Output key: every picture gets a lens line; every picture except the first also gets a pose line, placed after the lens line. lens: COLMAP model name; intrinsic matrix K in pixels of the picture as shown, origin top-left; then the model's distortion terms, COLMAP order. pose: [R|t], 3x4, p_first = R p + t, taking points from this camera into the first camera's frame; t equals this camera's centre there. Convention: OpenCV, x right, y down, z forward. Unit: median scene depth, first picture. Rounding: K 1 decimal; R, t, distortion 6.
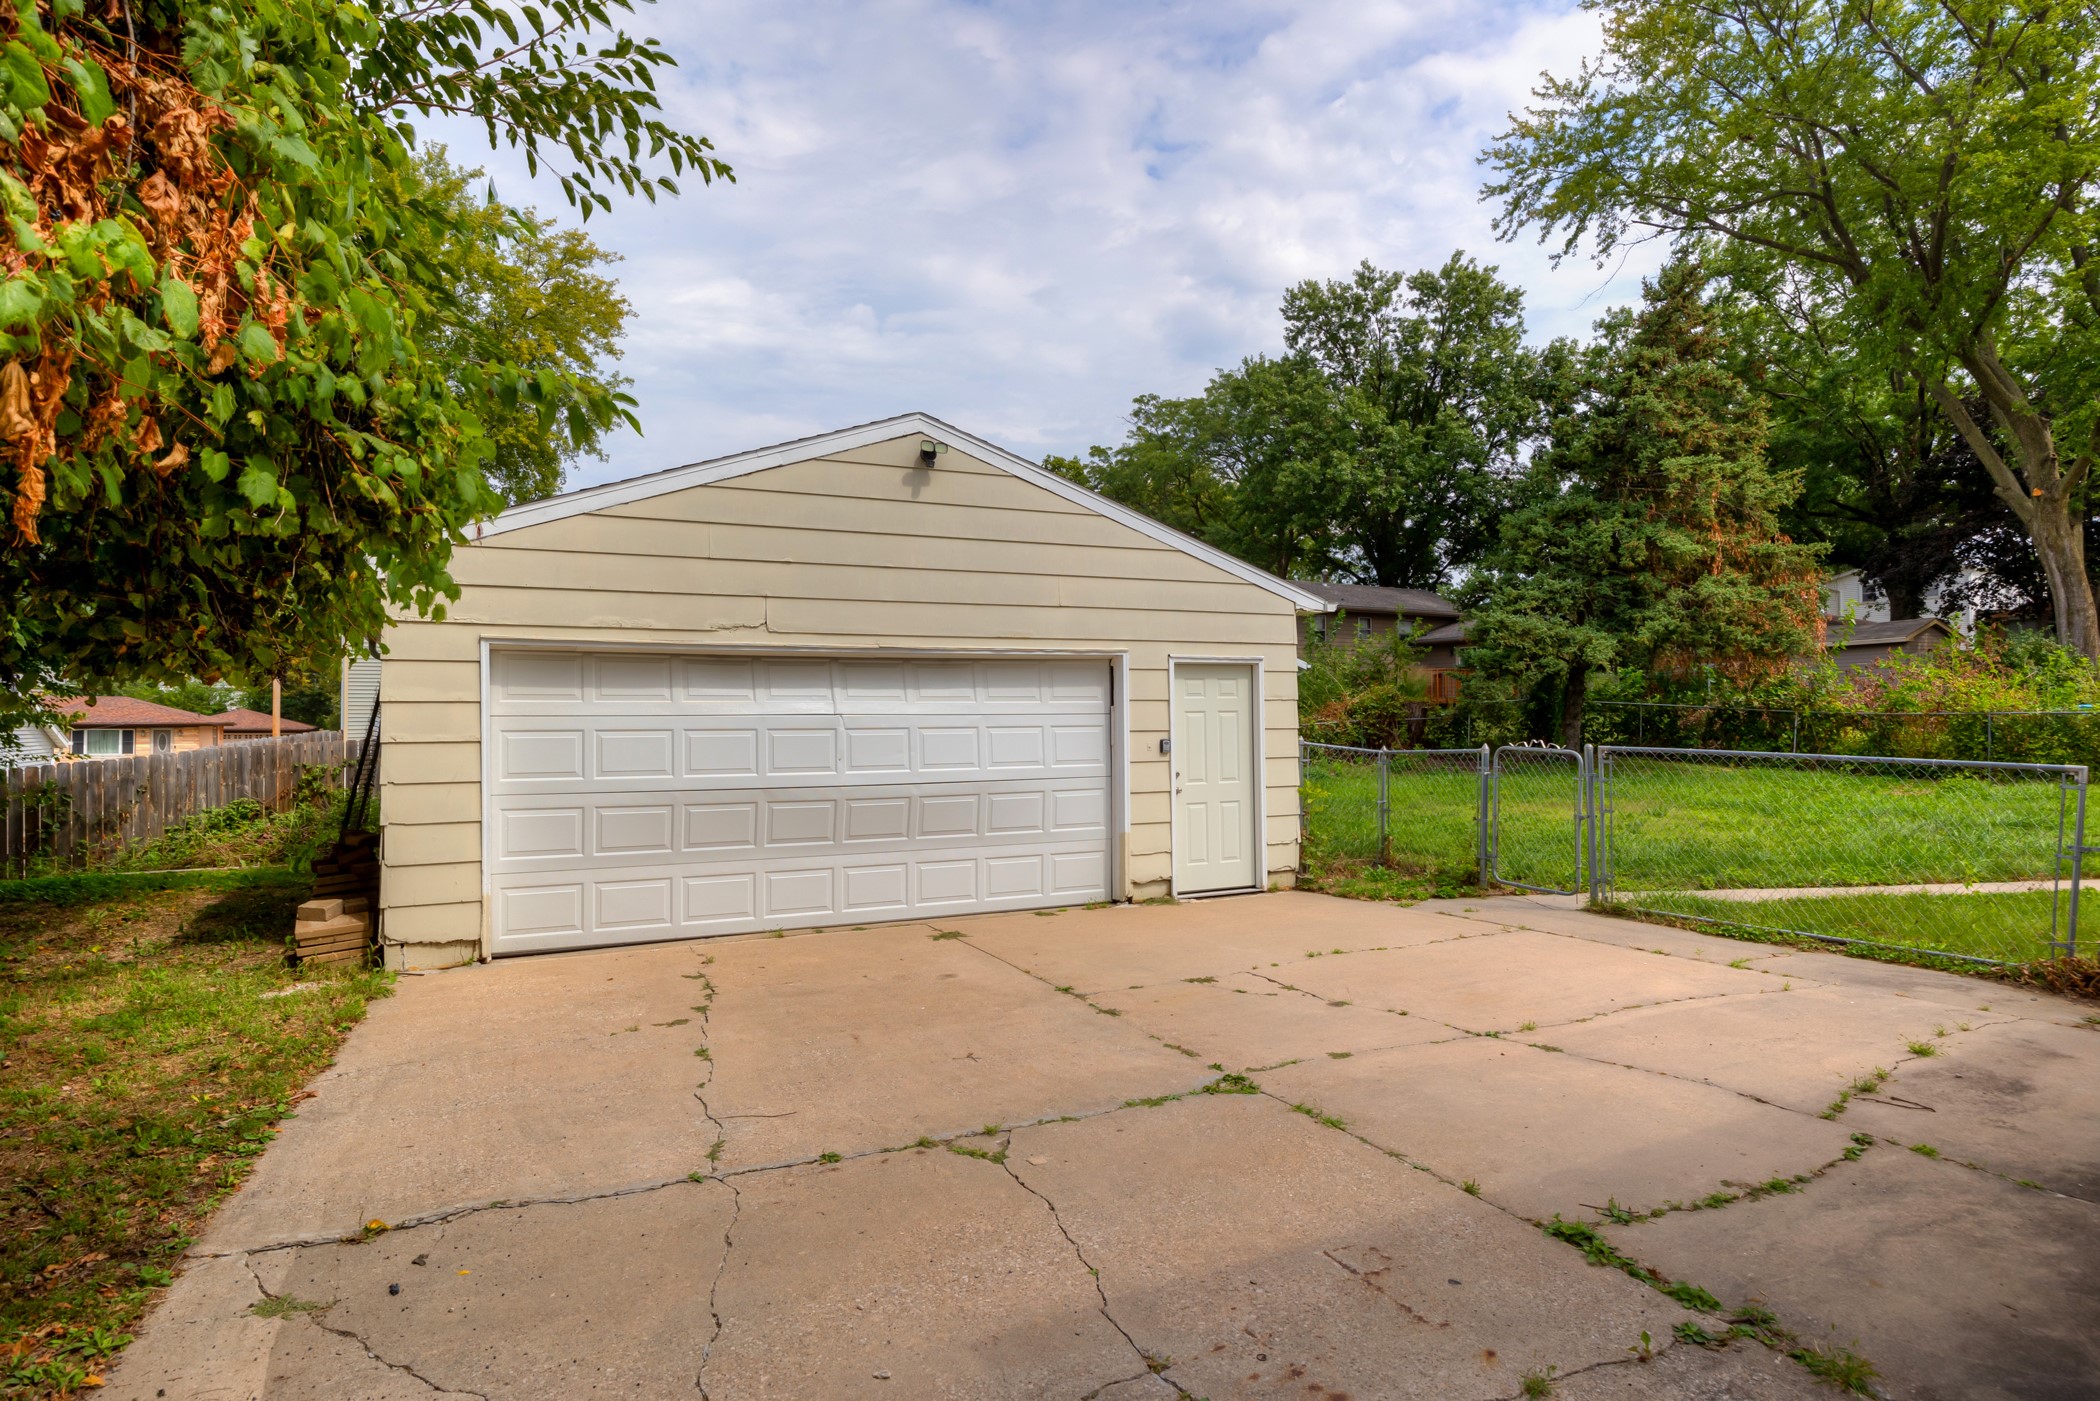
lens RADIAL K [[1157.1, 0, 1044.8], [0, 1157.1, 705.0], [0, 0, 1]] dist [-0.002136, -0.004010]
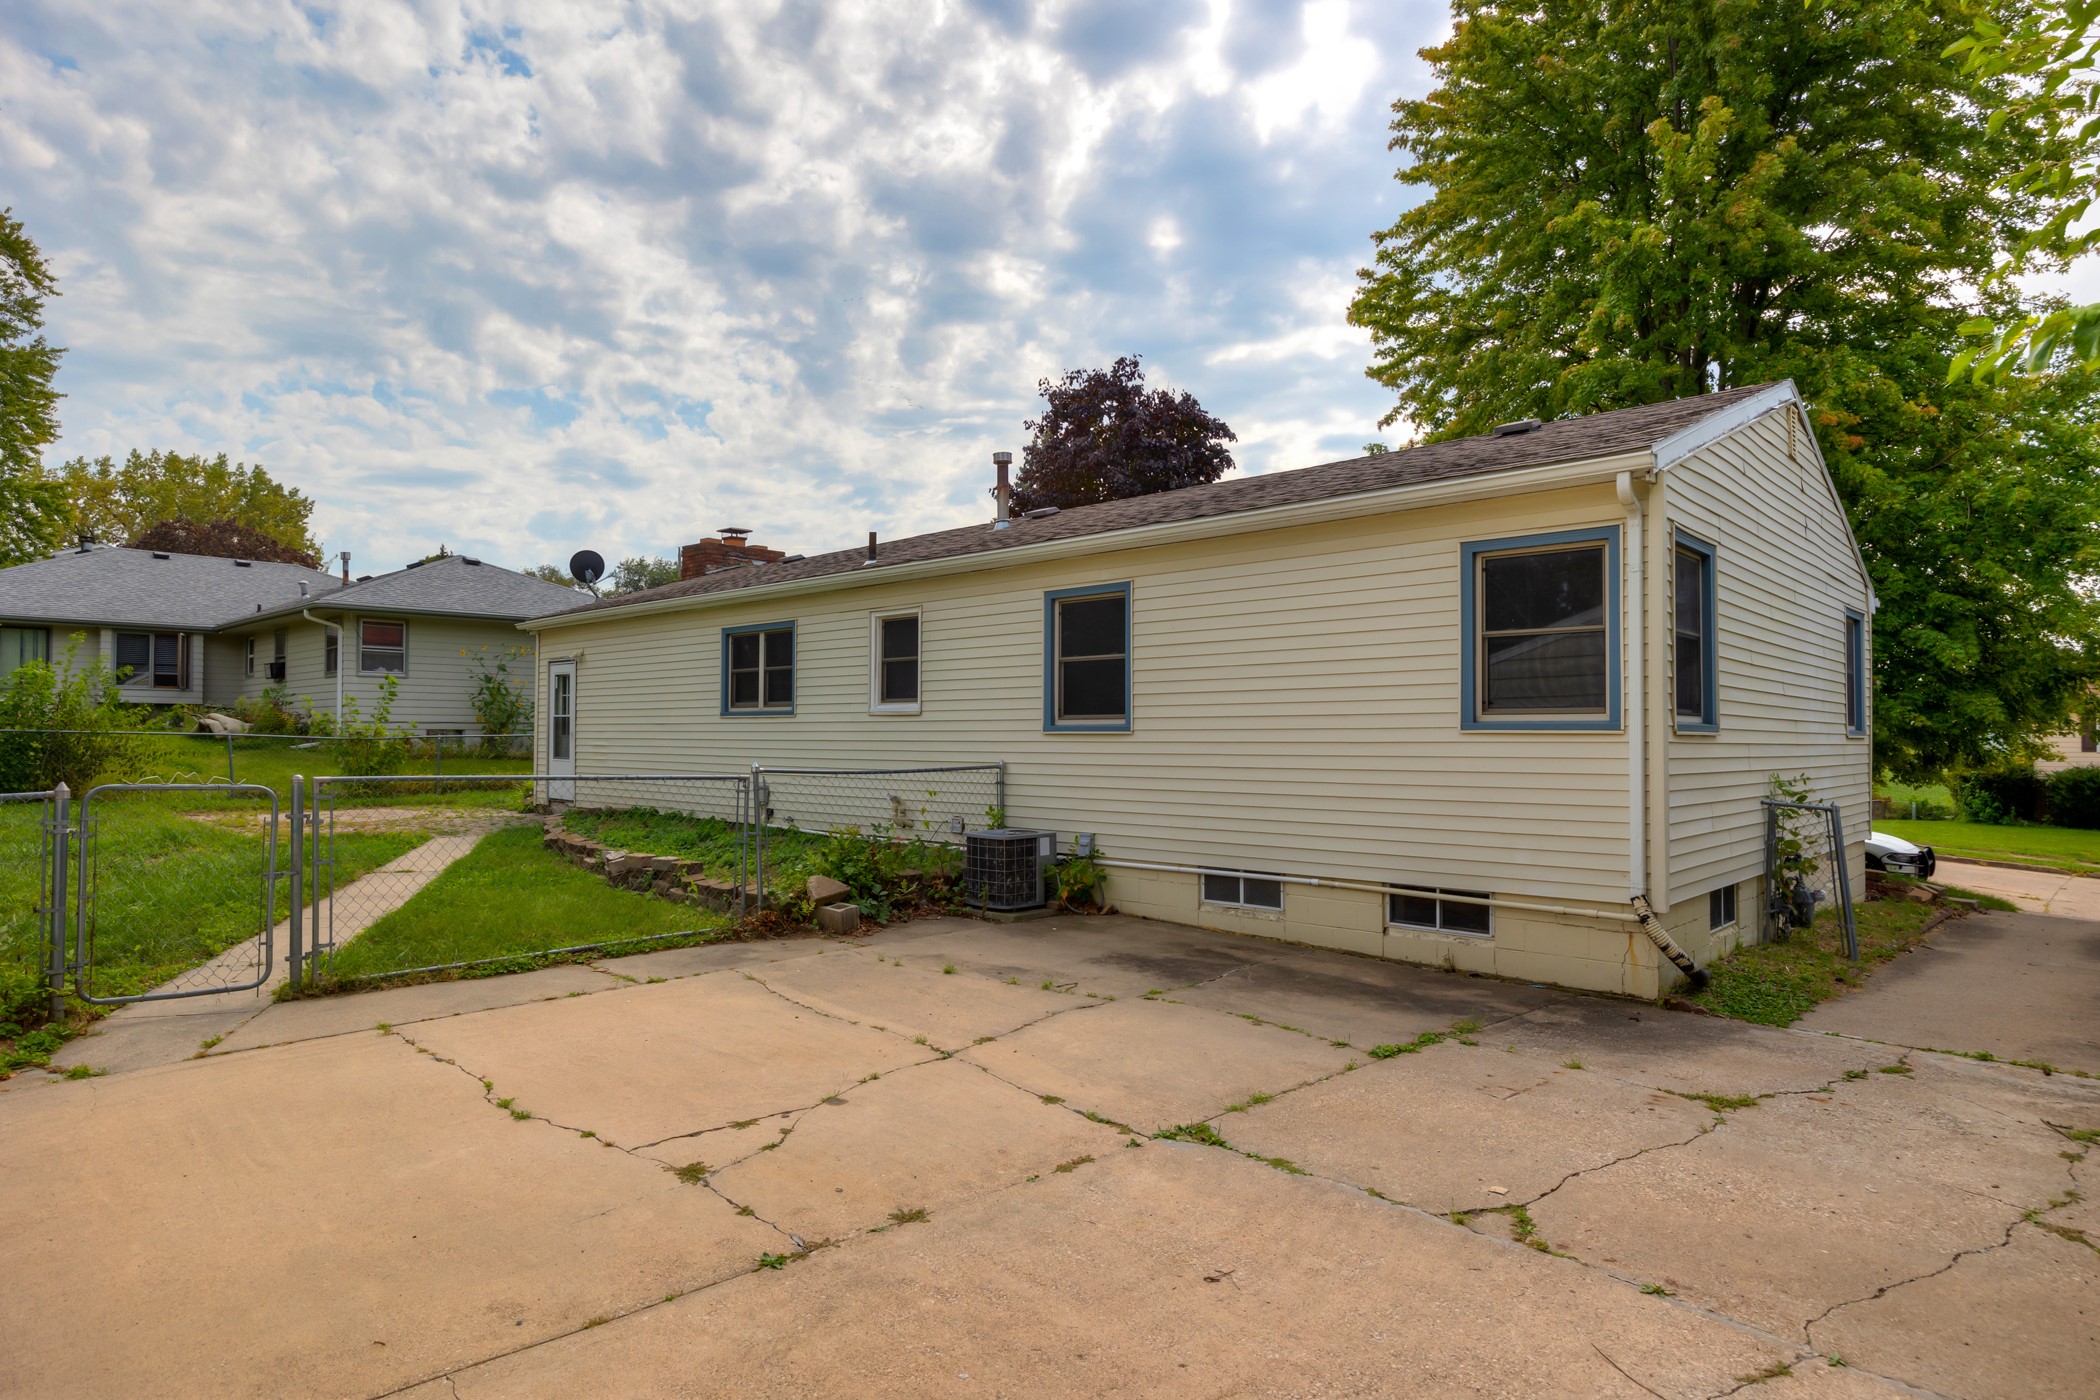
lens RADIAL K [[1157.1, 0, 1044.0], [0, 1157.1, 704.3], [0, 0, 1]] dist [-0.002136, -0.004010]
pose [[-0.303339, 0.025858, 0.952532, -0.795695], [-0.014847, 0.999382, -0.031858, 0.010393], [-0.952767, -0.023806, -0.302767, 1.577748]]
